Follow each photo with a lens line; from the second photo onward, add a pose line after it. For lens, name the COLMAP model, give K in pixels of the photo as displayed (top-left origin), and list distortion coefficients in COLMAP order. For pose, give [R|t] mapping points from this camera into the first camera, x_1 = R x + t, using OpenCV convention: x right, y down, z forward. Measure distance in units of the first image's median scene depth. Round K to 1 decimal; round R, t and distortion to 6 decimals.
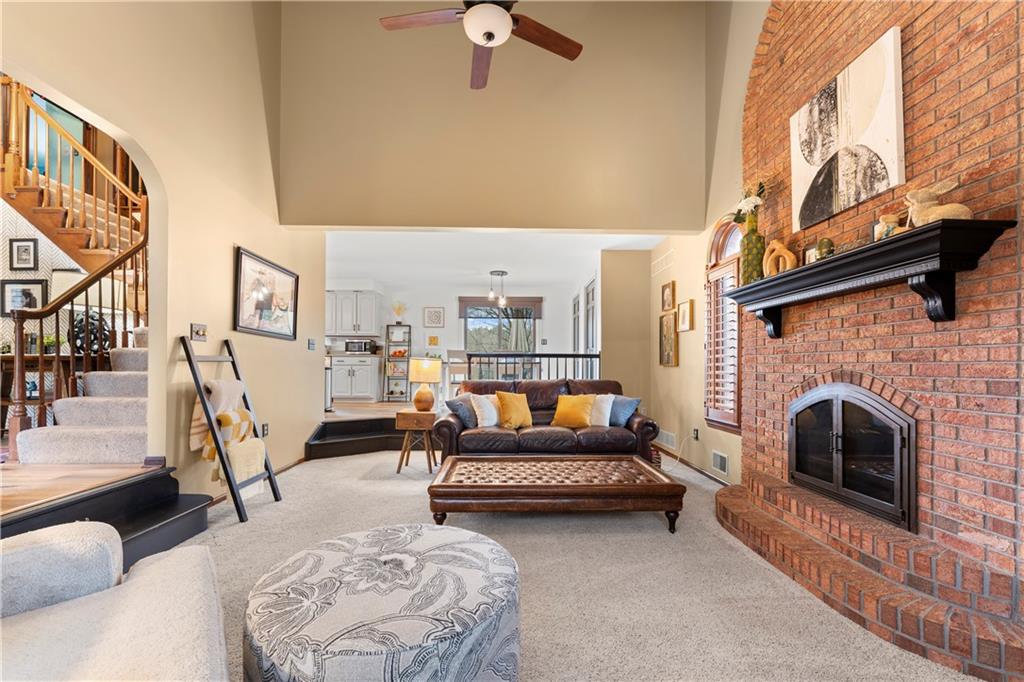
lens RADIAL K [[422.1, 0, 509.2], [0, 422.1, 365.8], [0, 0, 1]] dist [0.000319, 0.000250]
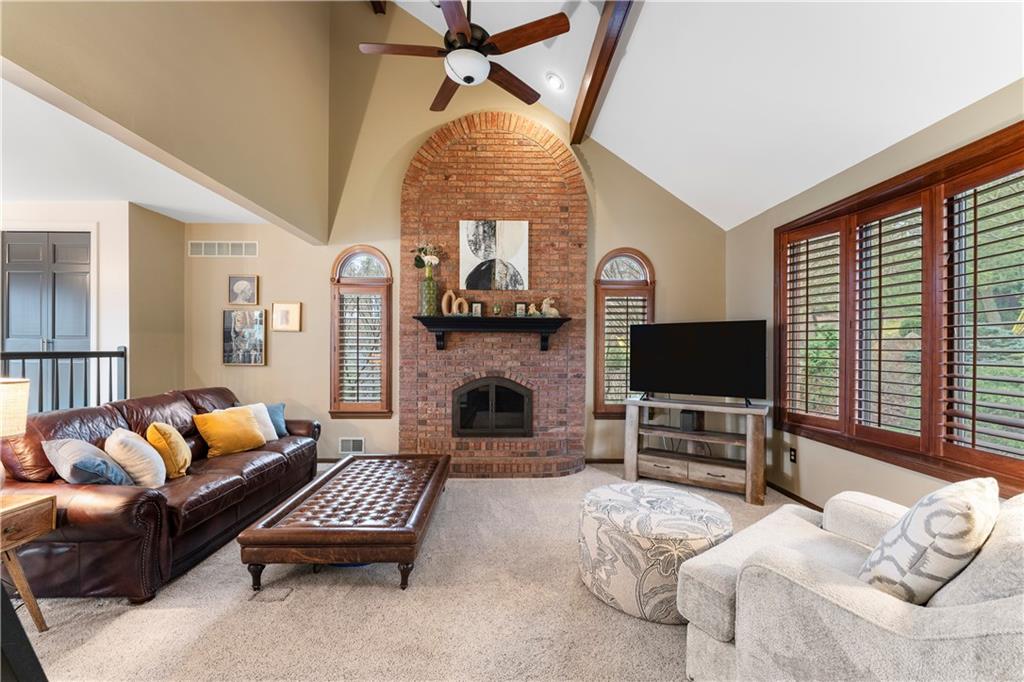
lens RADIAL K [[419.4, 0, 508.4], [0, 419.4, 349.7], [0, 0, 1]] dist [-0.013819, 0.000060]
pose [[0.003412, -0.012031, 0.999922, -1.201798], [-0.006745, 0.999905, 0.012053, -0.111134], [-0.999971, -0.006786, 0.003330, 0.950038]]
